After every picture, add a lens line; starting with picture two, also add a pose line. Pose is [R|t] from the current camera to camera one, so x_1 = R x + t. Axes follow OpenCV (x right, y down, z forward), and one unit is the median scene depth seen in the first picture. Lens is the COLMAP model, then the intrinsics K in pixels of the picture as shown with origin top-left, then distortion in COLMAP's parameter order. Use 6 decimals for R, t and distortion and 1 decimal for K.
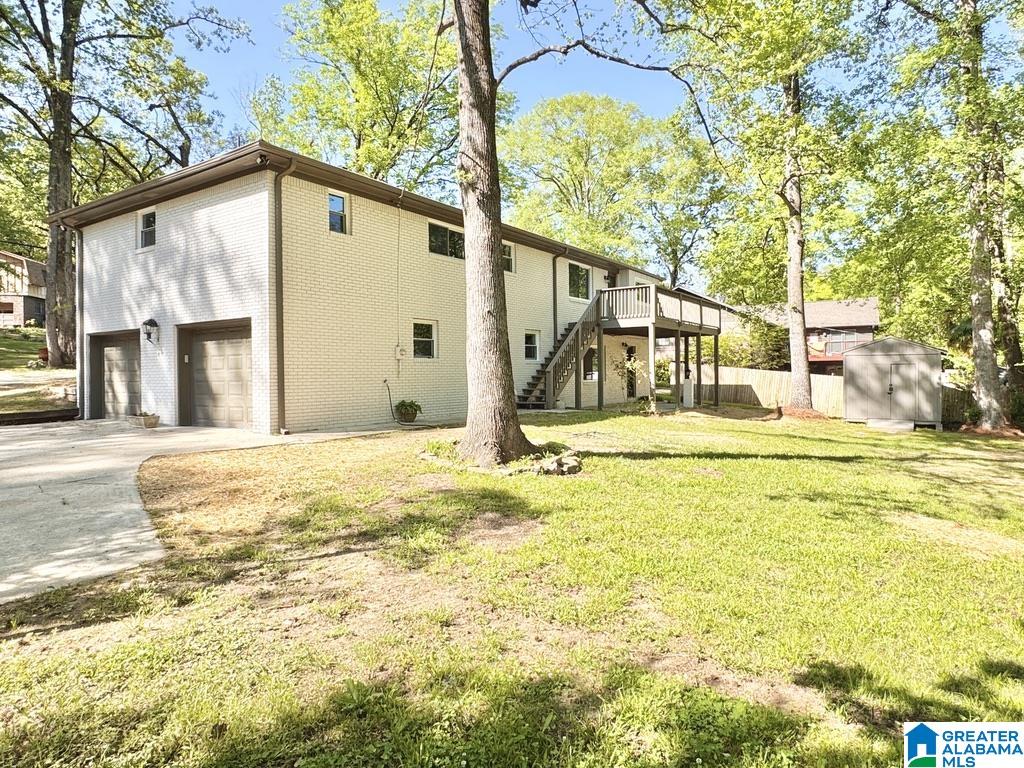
lens RADIAL K [[632.4, 0, 512.0], [0, 632.4, 384.0], [0, 0, 1]] dist [0.001106, -0.001125]
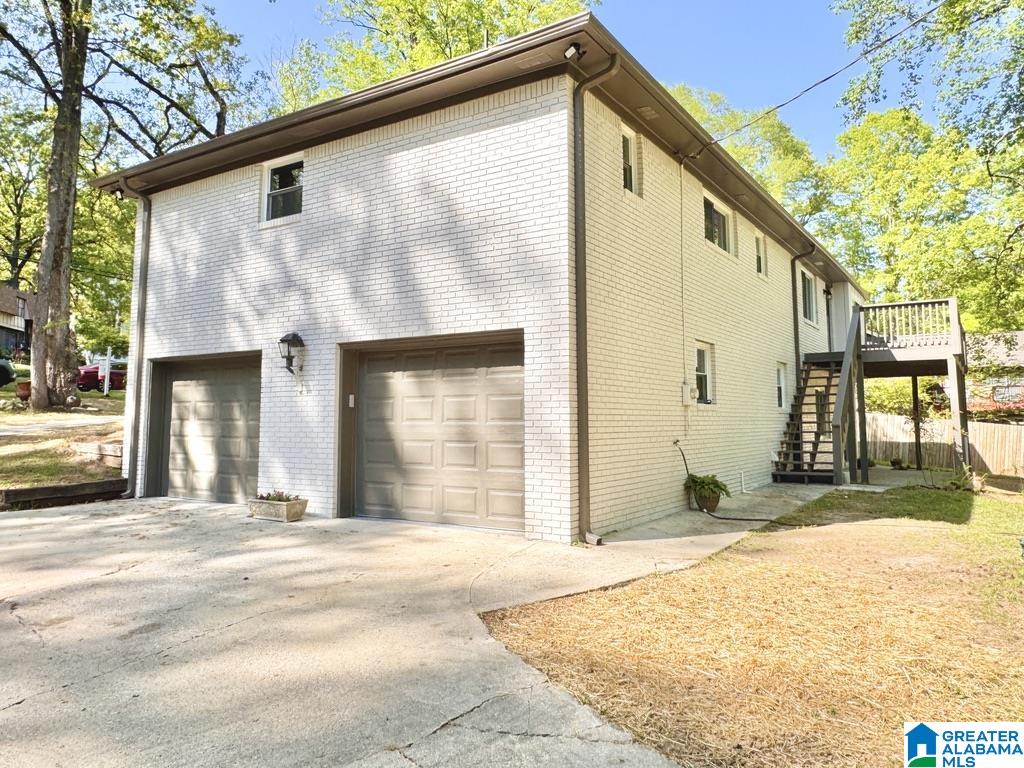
lens RADIAL K [[753.7, 0, 508.5], [0, 753.7, 350.5], [0, 0, 1]] dist [-0.004342, -0.004378]
pose [[0.999869, 0.011137, 0.011768, -0.351014], [-0.009797, 0.994070, -0.108304, -0.011380], [-0.012904, 0.108175, 0.994048, 0.274305]]
